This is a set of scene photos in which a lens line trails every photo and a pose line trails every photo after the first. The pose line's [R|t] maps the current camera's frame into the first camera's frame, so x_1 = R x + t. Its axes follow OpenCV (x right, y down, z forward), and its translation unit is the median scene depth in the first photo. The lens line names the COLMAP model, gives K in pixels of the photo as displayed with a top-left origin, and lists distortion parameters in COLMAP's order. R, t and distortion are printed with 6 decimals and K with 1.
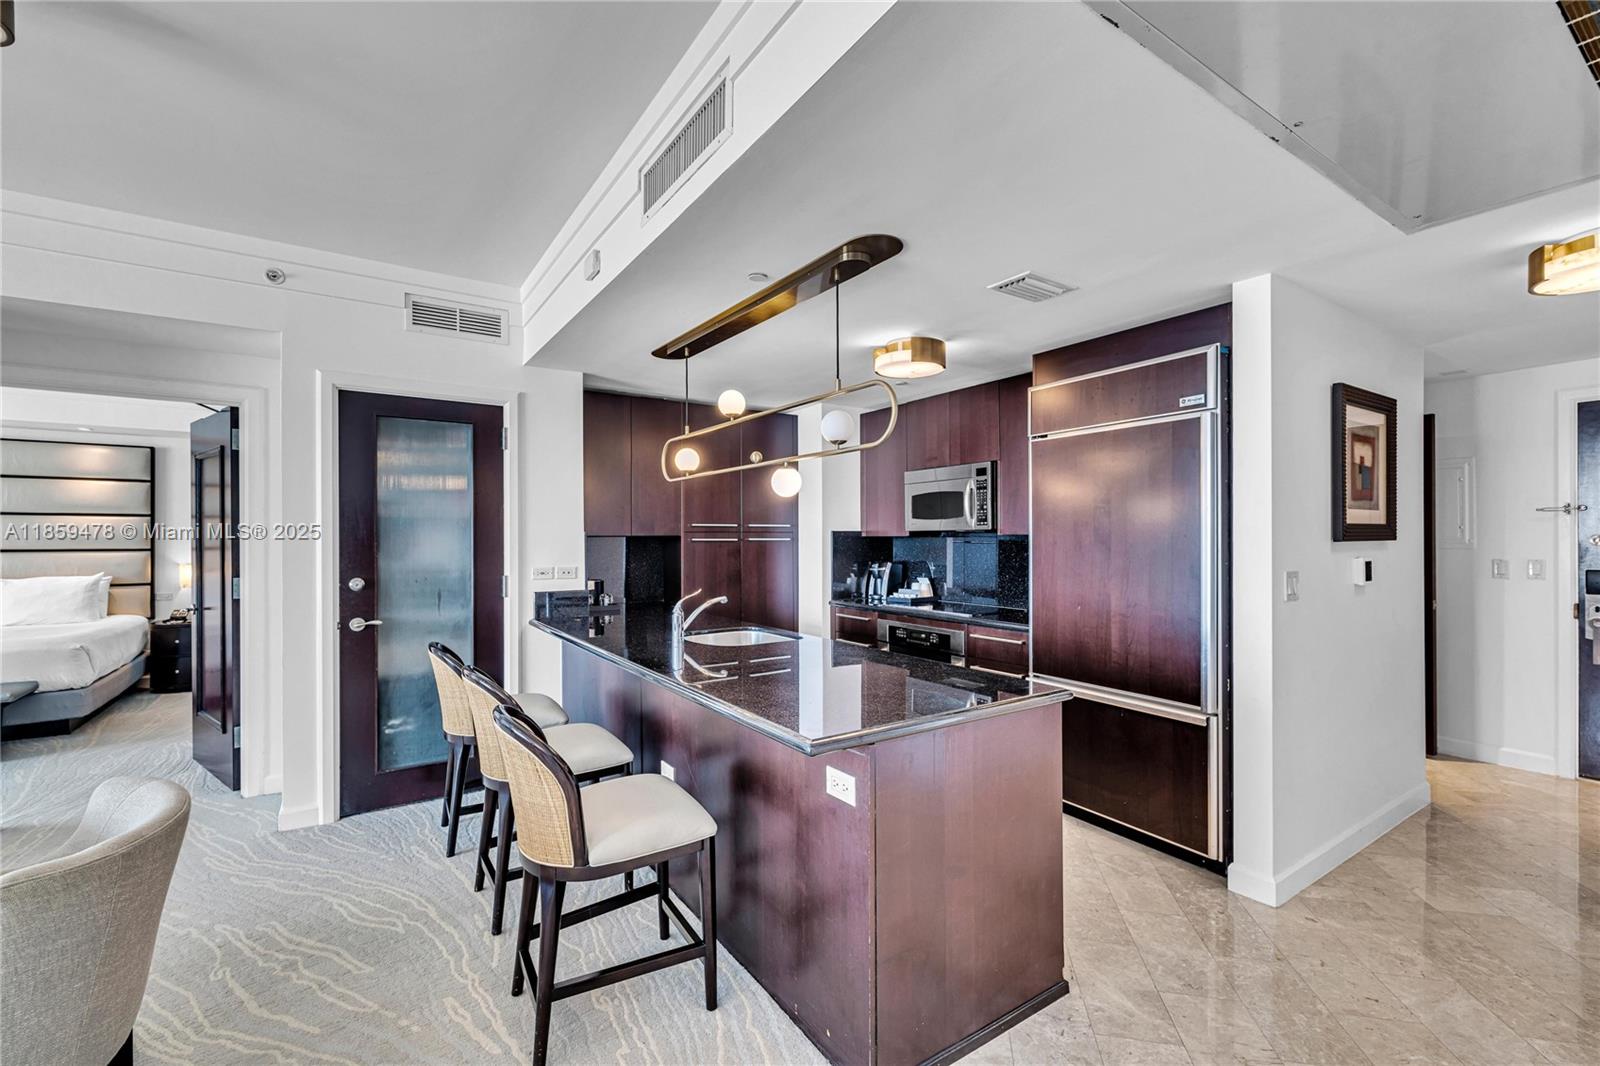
lens RADIAL K [[690.8, 0, 801.8], [0, 690.8, 540.3], [0, 0, 1]] dist [-0.003916, -0.000209]
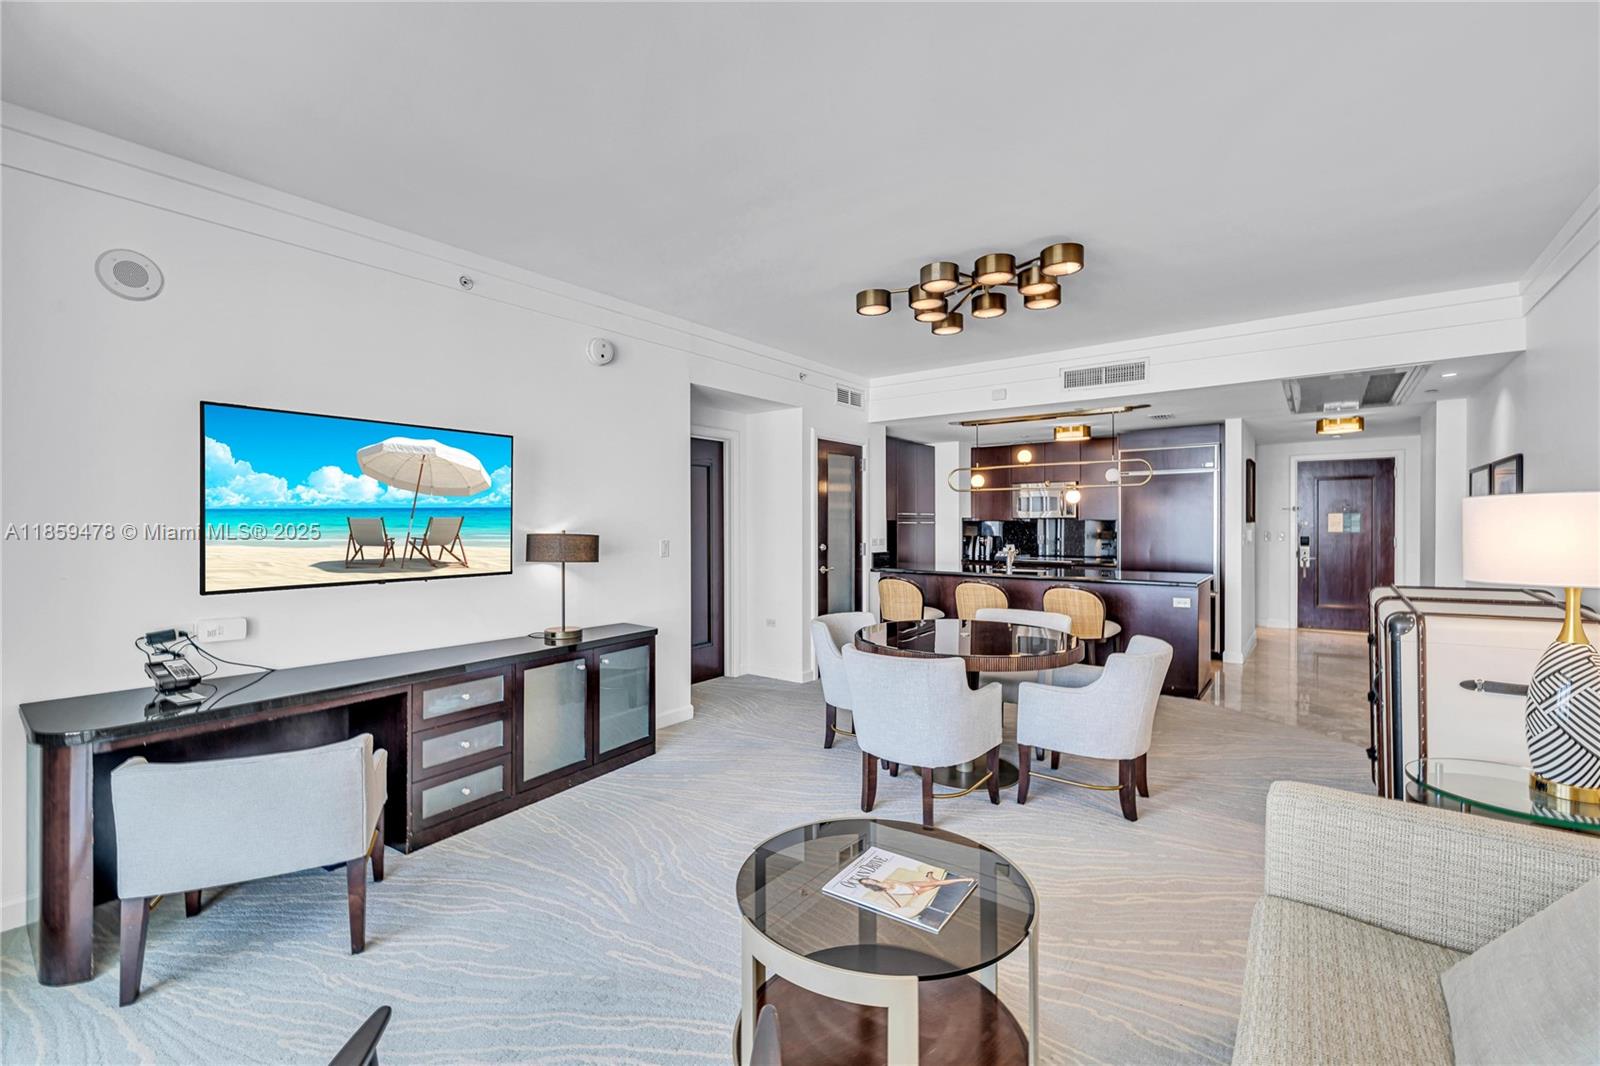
lens RADIAL K [[695.9, 0, 800.0], [0, 695.9, 533.0], [0, 0, 1]] dist [0.002082, 0.000591]
pose [[0.943165, -0.003783, 0.332303, -1.206694], [-0.000182, 0.999929, 0.011900, 0.004555], [-0.332325, -0.011284, 0.943098, -0.631971]]
